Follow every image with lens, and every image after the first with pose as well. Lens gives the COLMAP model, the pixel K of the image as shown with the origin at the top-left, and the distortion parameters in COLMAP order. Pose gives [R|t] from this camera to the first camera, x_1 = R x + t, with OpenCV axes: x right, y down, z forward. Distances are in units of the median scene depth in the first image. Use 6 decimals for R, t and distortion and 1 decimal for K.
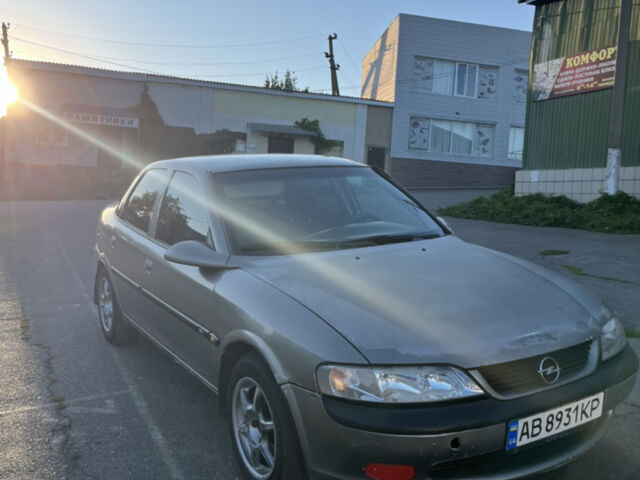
lens RADIAL K [[647.4, 0, 320.8], [0, 647.4, 238.8], [0, 0, 1]] dist [0.029109, 0.000000]
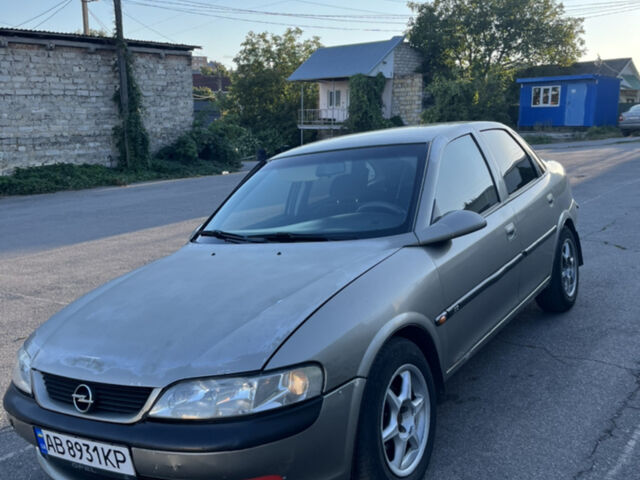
lens RADIAL K [[647.4, 0, 315.5], [0, 647.4, 240.0], [0, 0, 1]] dist [0.029109, 0.000000]
pose [[0.426263, 0.104819, -0.898506, 0.115751], [-0.006859, 0.993610, 0.112660, -0.012192], [0.904573, -0.041859, 0.424258, 0.078959]]
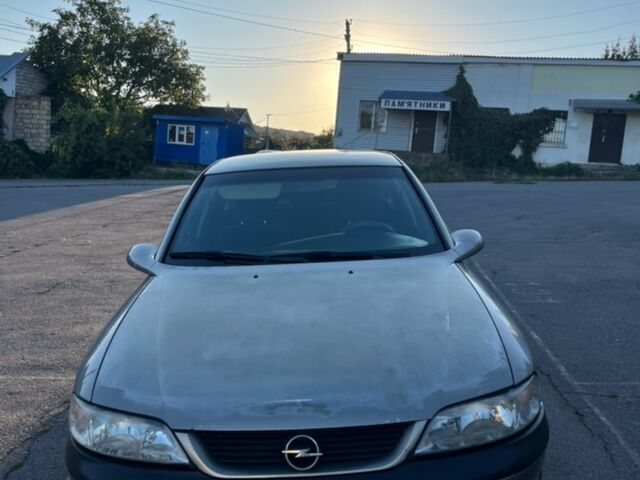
lens RADIAL K [[647.4, 0, 320.5], [0, 647.4, 242.5], [0, 0, 1]] dist [0.029109, 0.000000]
pose [[0.859576, 0.063484, -0.507049, 0.064000], [-0.045243, 0.997811, 0.048231, -0.006999], [0.509001, -0.018518, 0.860566, 0.031239]]
